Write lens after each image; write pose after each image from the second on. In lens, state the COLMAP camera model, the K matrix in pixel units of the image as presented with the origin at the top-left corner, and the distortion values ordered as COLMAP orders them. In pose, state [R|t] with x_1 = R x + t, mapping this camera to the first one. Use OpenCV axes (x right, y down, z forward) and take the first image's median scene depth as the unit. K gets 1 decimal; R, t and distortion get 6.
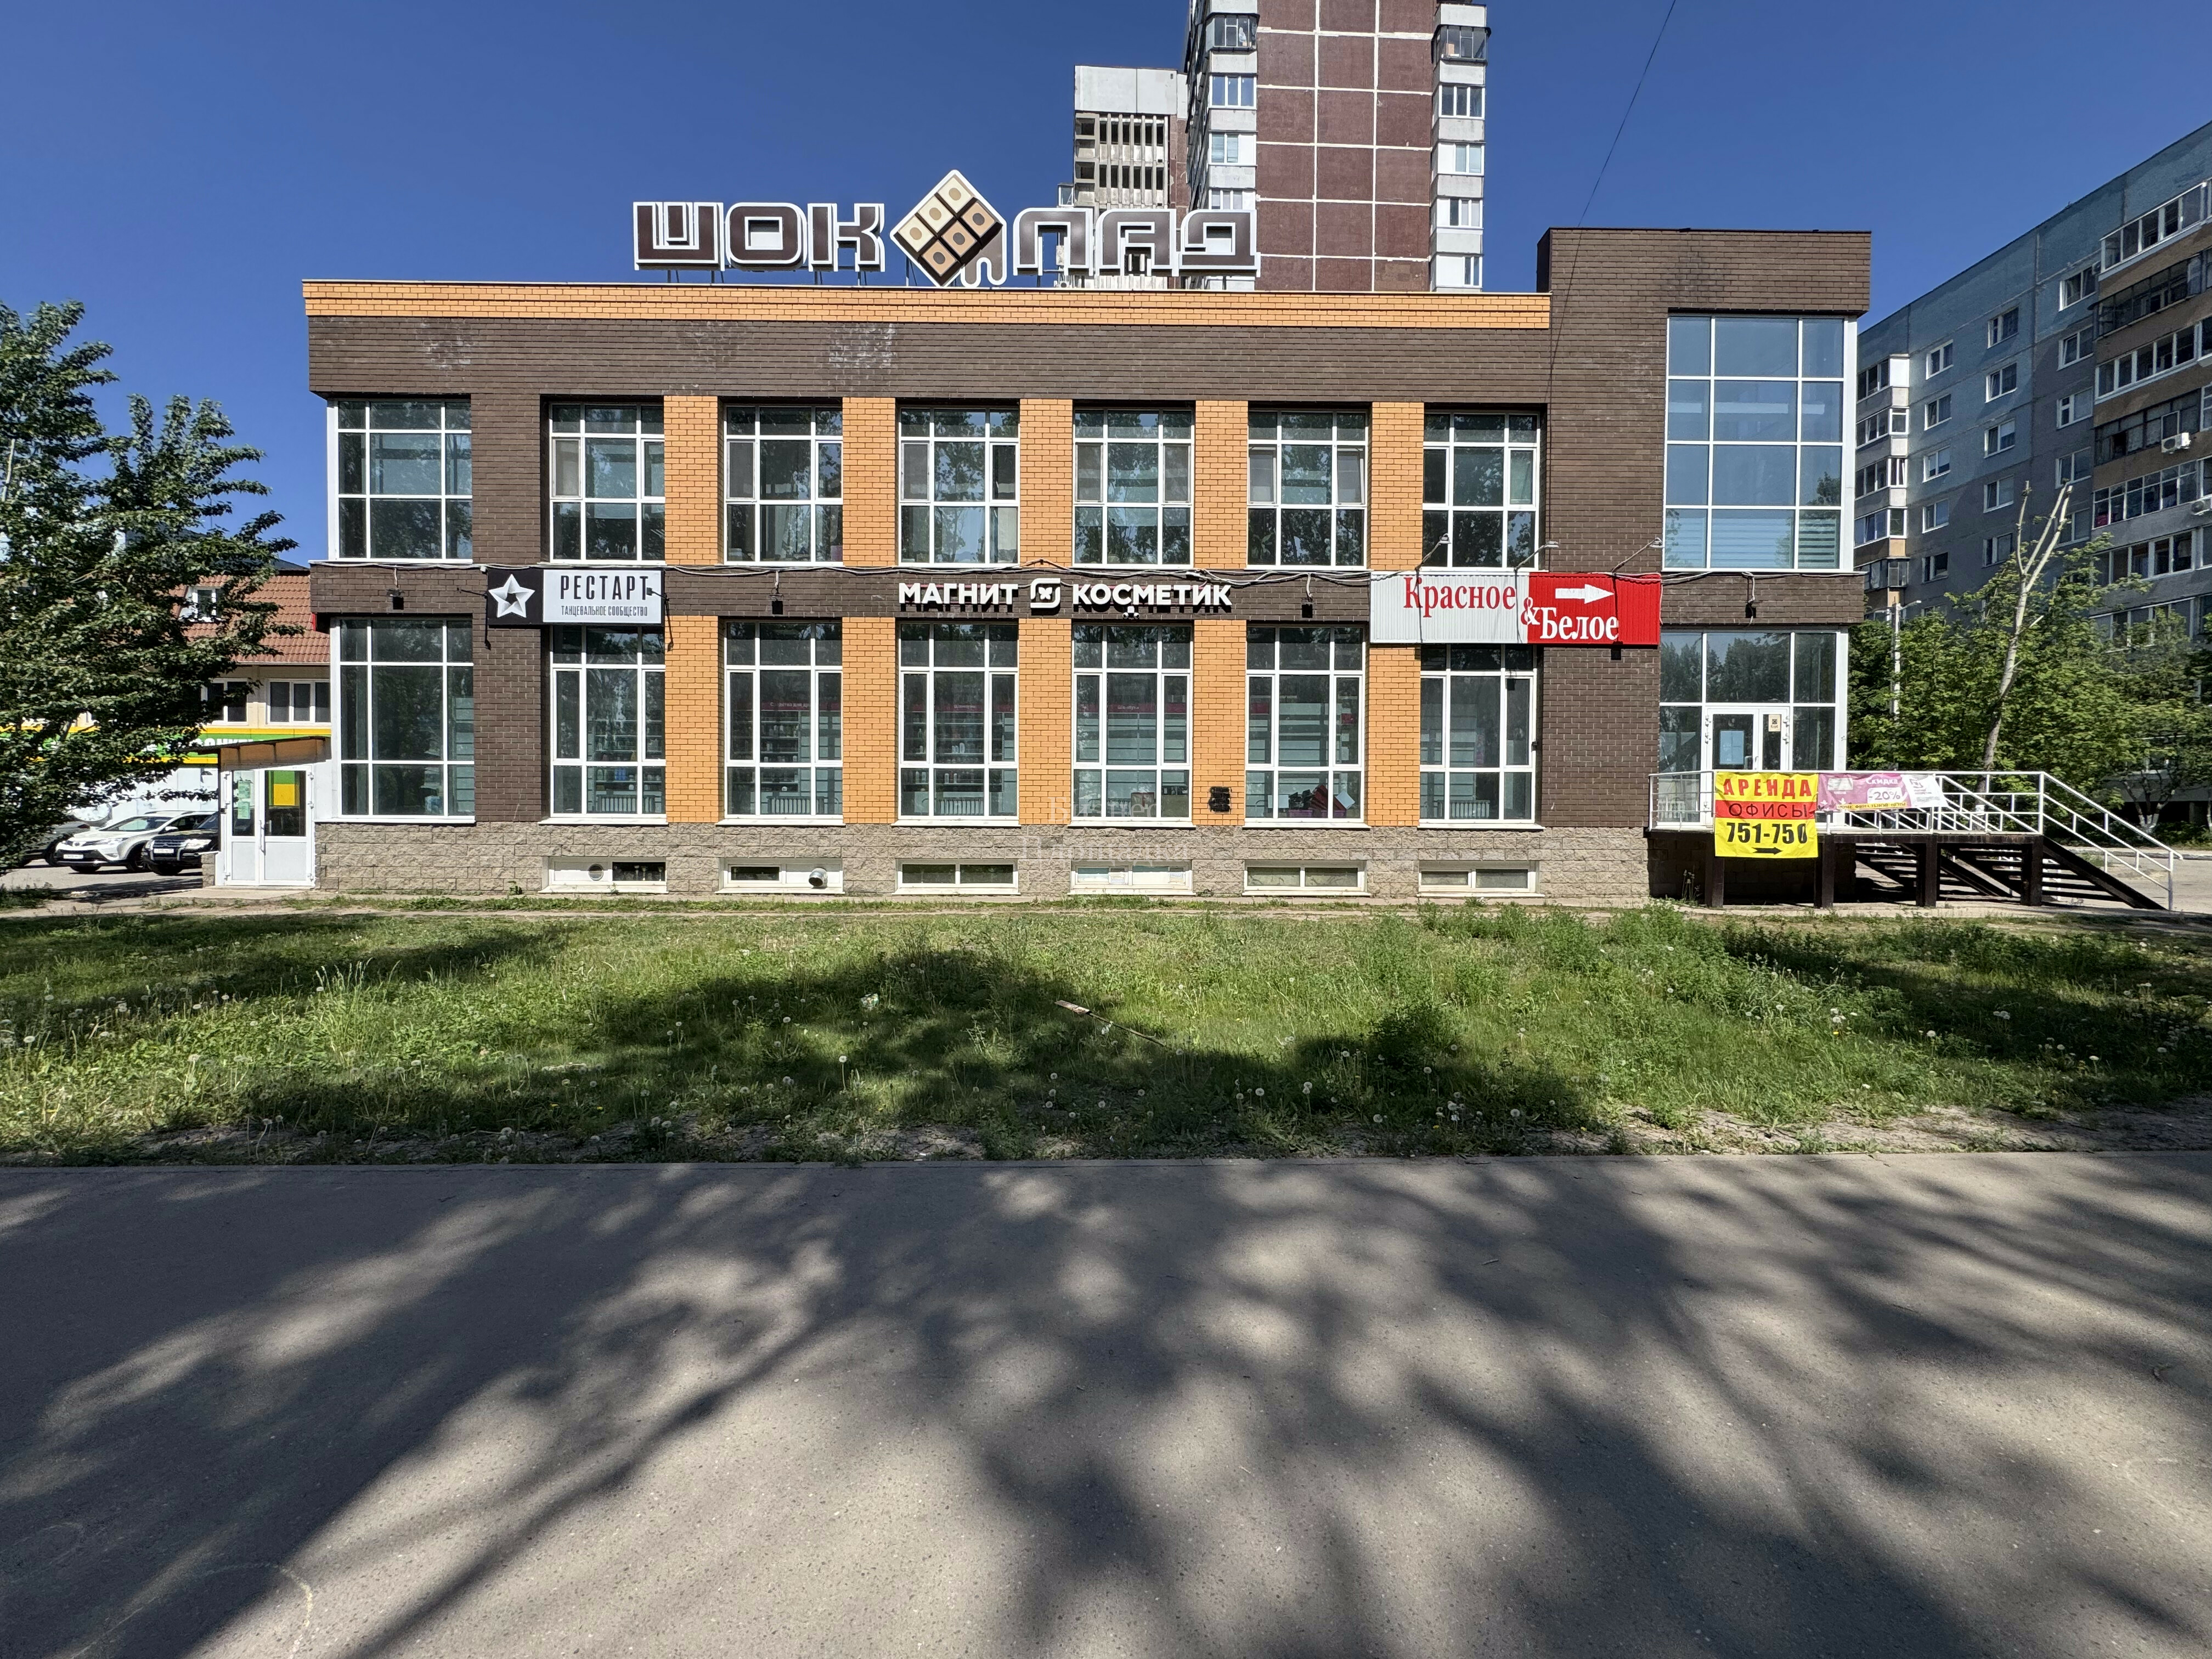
lens RADIAL K [[888.2, 0, 1106.0], [0, 888.2, 829.5], [0, 0, 1]] dist [-0.004076, 0.000223]
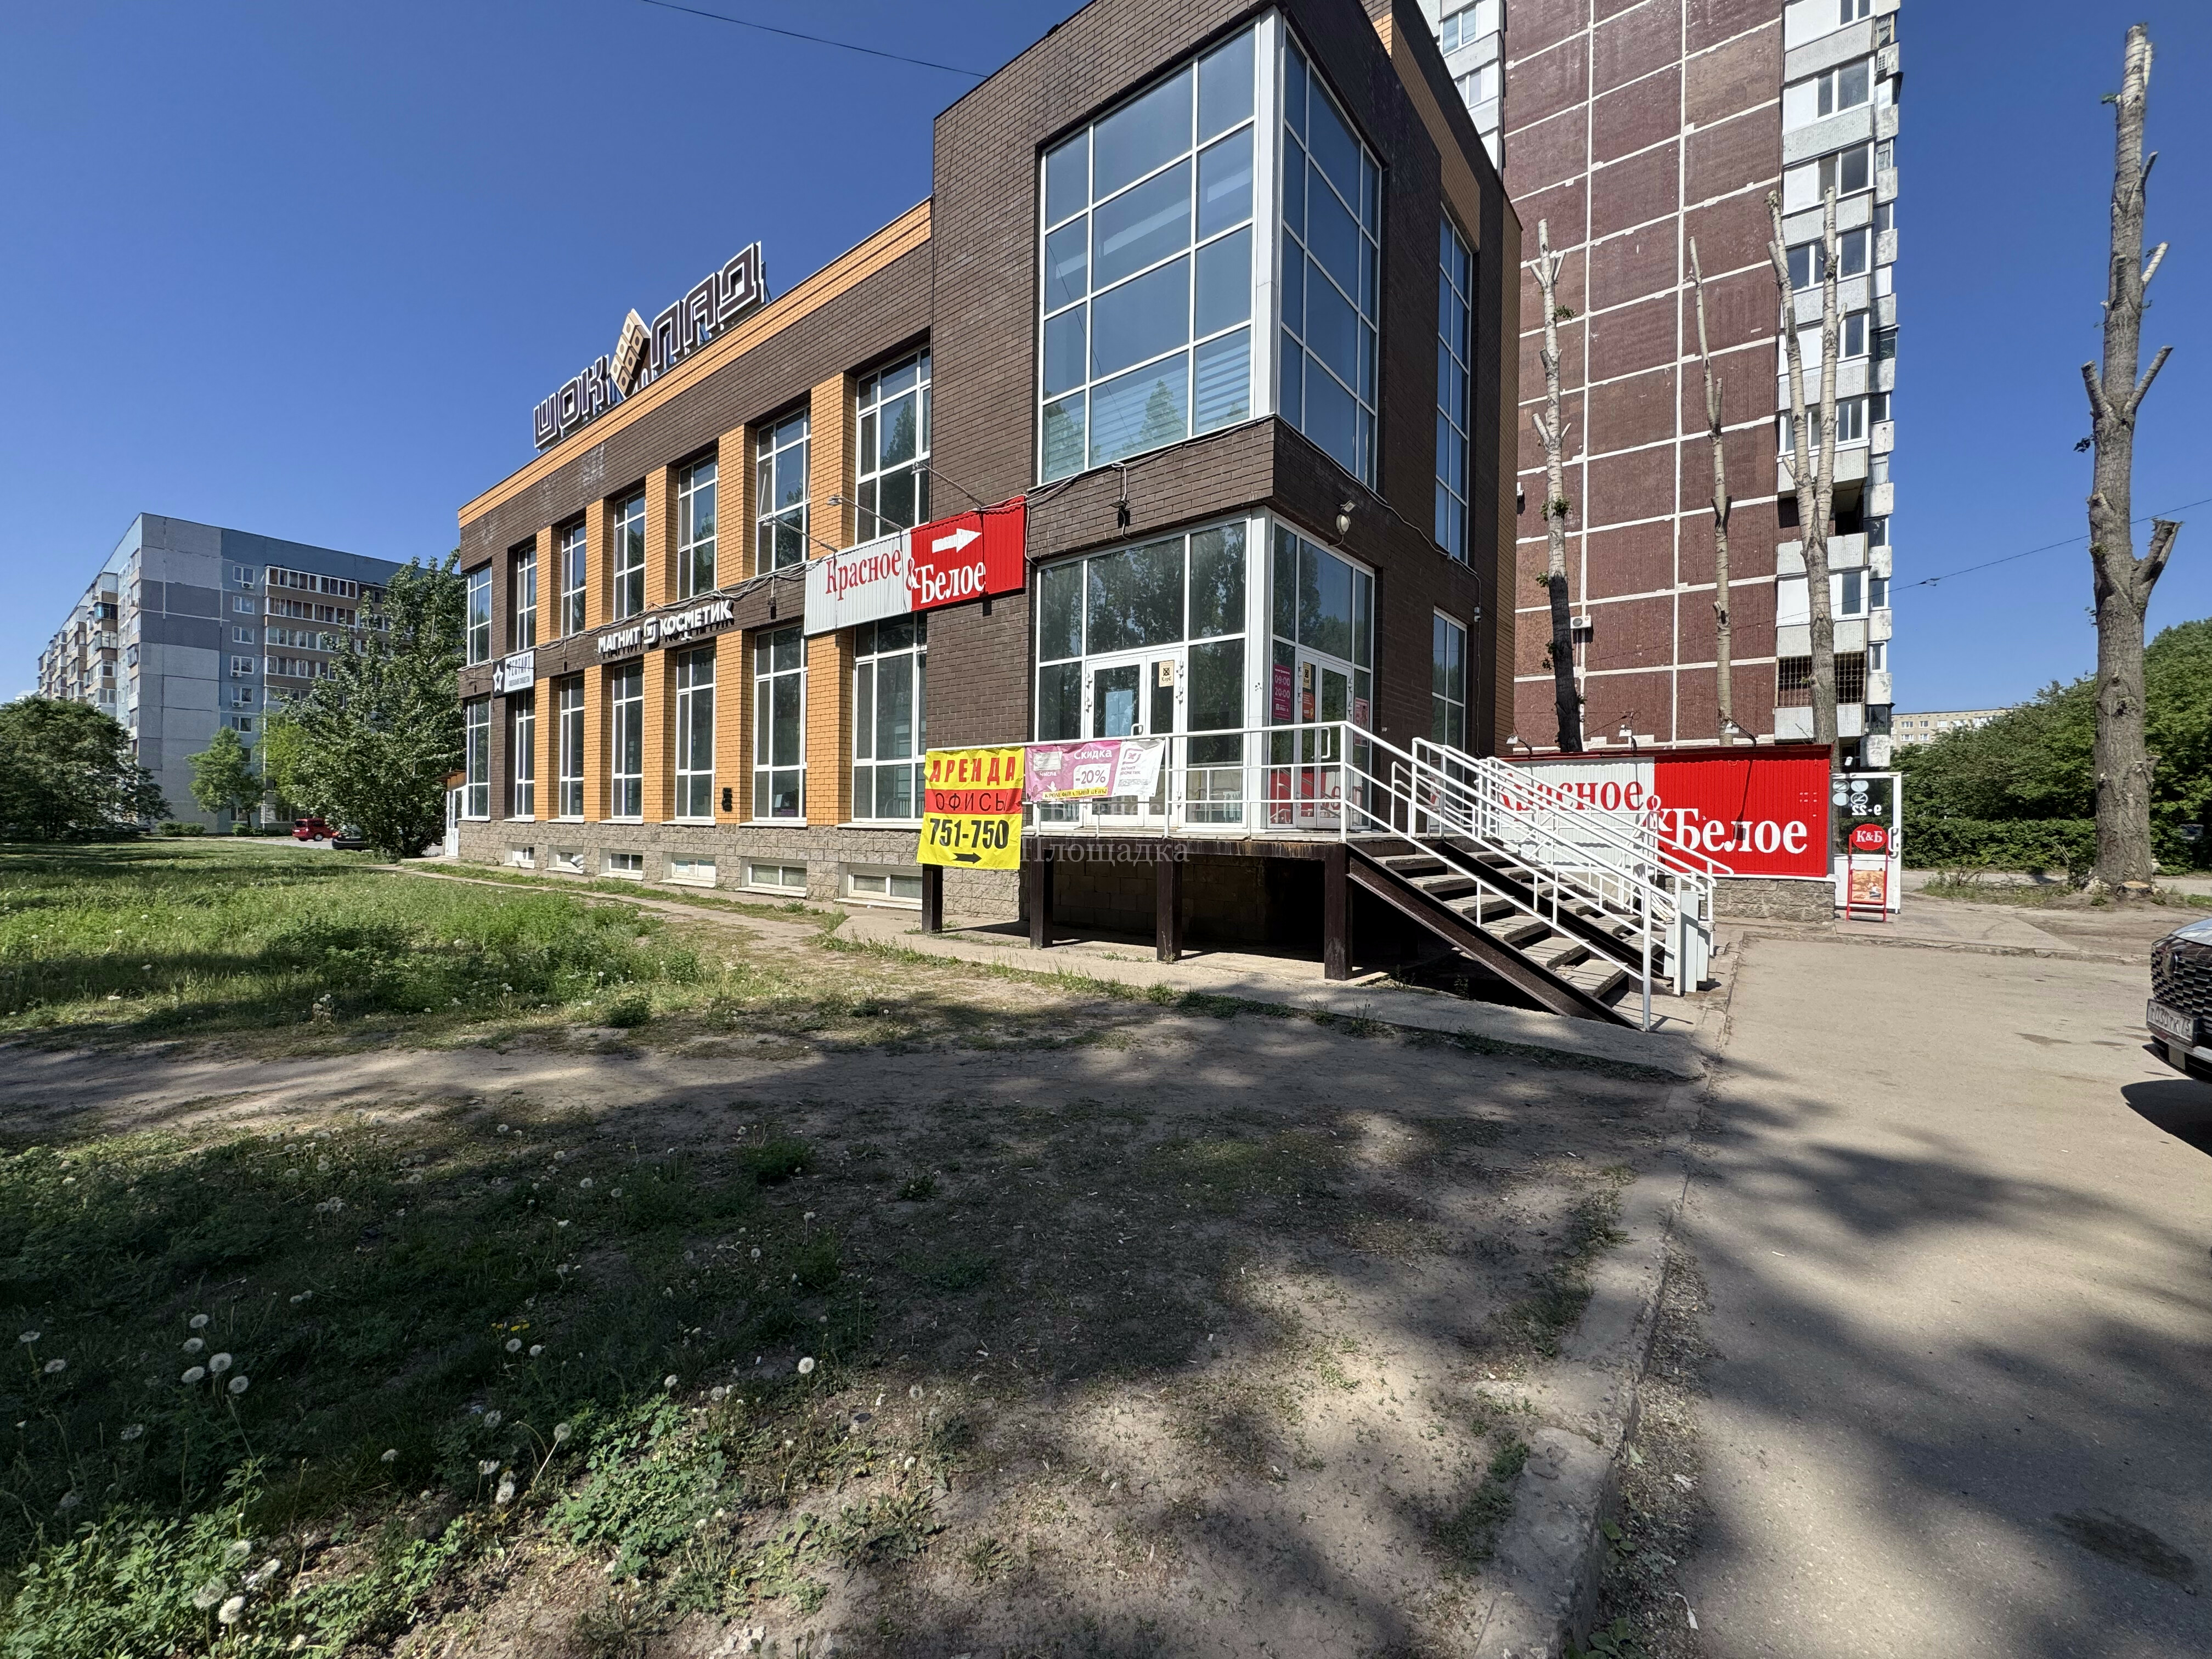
lens RADIAL K [[888.2, 0, 1106.0], [0, 888.2, 829.5], [0, 0, 1]] dist [-0.004076, 0.000223]
pose [[0.775730, 0.006193, -0.631035, 1.161725], [-0.017943, 0.999764, -0.012246, 0.007060], [0.630810, 0.020822, 0.775658, 0.459176]]
